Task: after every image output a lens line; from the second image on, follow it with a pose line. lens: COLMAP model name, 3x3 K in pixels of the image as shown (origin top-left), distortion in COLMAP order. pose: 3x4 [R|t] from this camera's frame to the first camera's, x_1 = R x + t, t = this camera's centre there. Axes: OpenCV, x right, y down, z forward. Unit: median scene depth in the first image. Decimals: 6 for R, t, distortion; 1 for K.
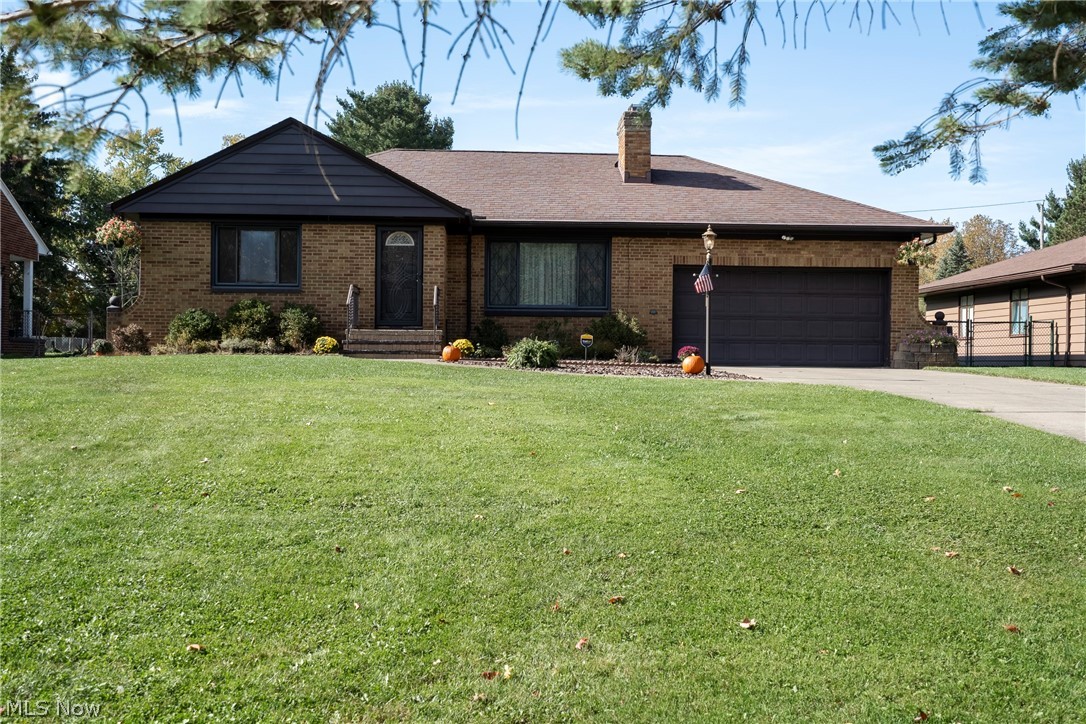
lens RADIAL K [[840.0, 0, 543.0], [0, 840.0, 362.0], [0, 0, 1]] dist [0.001800, -0.001041]
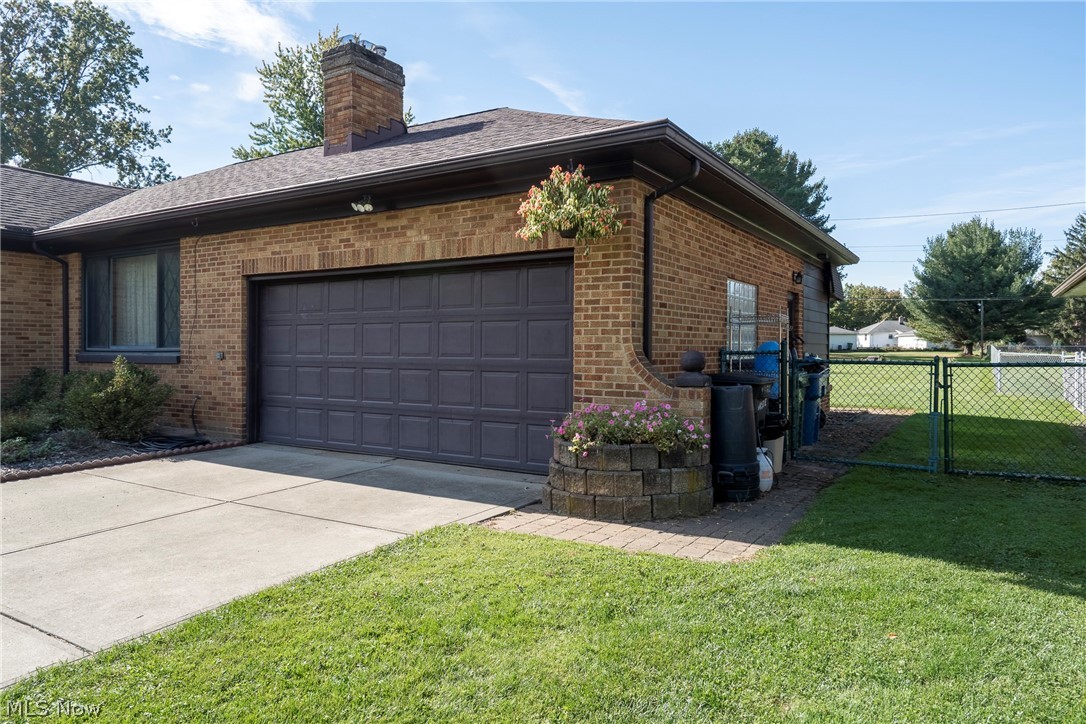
lens RADIAL K [[650.0, 0, 595.5], [0, 650.0, 367.0], [0, 0, 1]] dist [-0.005304, -0.000905]
pose [[0.864008, 0.005680, -0.503445, 0.660863], [-0.001220, 0.999957, 0.009189, -0.061839], [0.503476, -0.007325, 0.863978, 0.805194]]
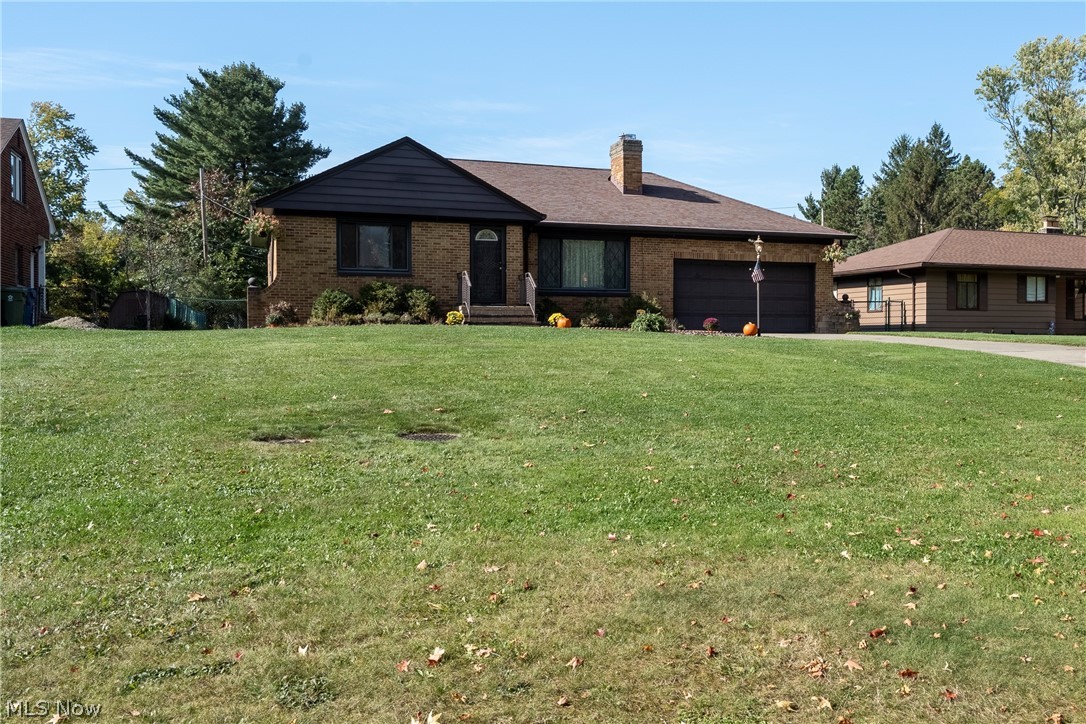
lens RADIAL K [[749.5, 0, 596.0], [0, 749.5, 358.4], [0, 0, 1]] dist [0.004422, 0.001291]
pose [[0.967525, -0.016244, 0.252255, -0.300917], [0.008702, 0.999482, 0.030986, 0.007505], [-0.252627, -0.027784, 0.967165, -0.155396]]
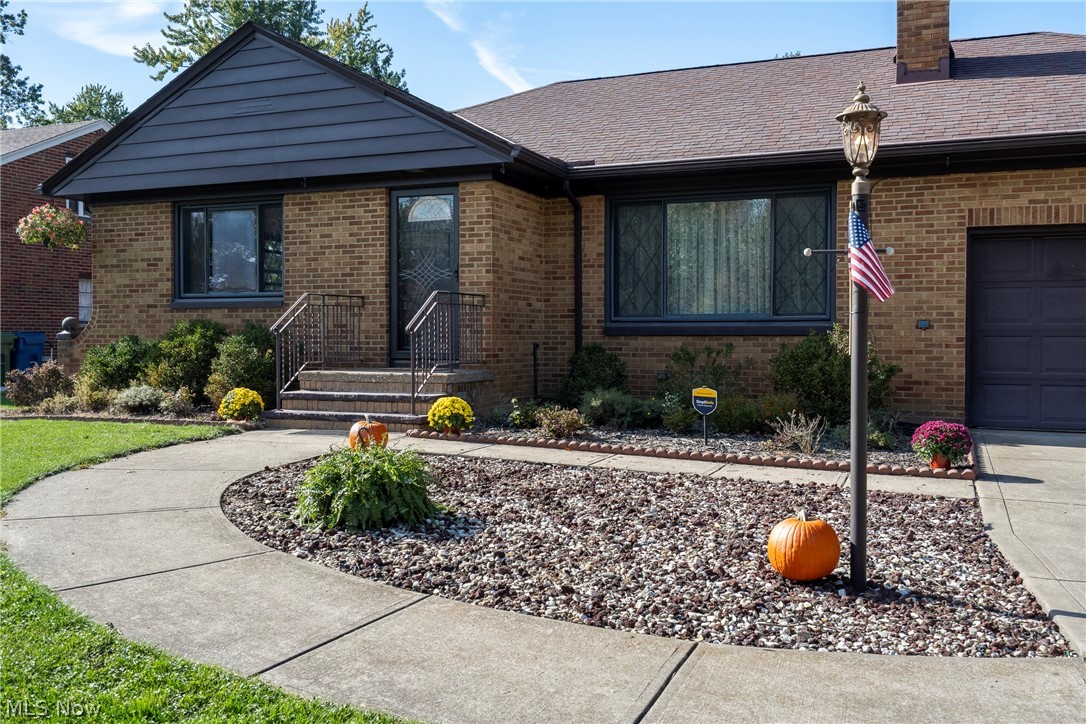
lens RADIAL K [[874.9, 0, 578.1], [0, 874.9, 359.9], [0, 0, 1]] dist [0.000992, 0.002805]
pose [[0.919710, 0.002719, -0.392589, 0.161738], [0.001123, 0.999954, 0.009557, -0.048141], [0.392597, -0.009231, 0.919664, 0.483886]]
